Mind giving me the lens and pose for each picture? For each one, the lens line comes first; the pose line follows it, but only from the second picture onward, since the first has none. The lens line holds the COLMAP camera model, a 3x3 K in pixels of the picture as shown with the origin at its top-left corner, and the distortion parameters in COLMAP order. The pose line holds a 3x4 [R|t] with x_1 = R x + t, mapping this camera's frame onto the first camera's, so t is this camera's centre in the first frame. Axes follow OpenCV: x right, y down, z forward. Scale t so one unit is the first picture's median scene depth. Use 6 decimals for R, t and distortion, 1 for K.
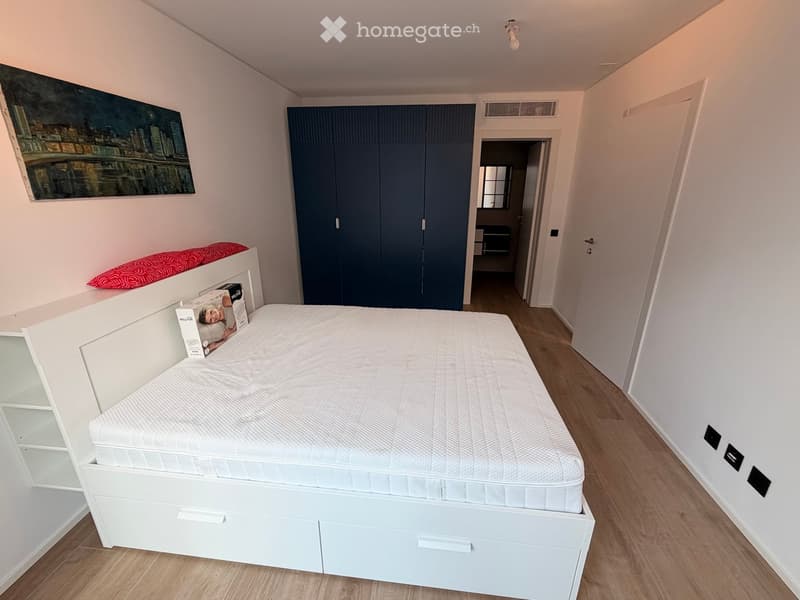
lens RADIAL K [[346.2, 0, 400.0], [0, 346.2, 300.0], [0, 0, 1]] dist [-0.001872, -0.000855]
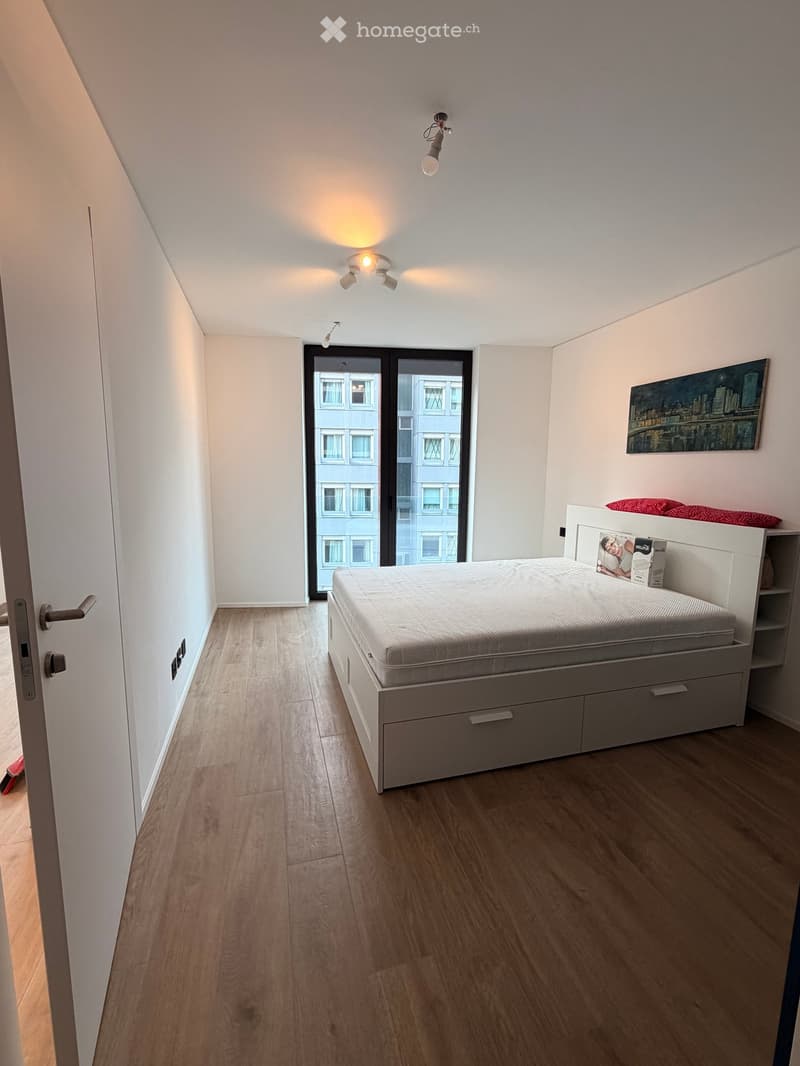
lens RADIAL K [[461.4, 0, 400.0], [0, 461.4, 533.0], [0, 0, 1]] dist [-0.001872, -0.000855]
pose [[-0.921343, 0.039100, -0.386780, 0.754741], [-0.139265, 0.895700, 0.422287, -0.575600], [0.362950, 0.442935, -0.819802, 2.034522]]
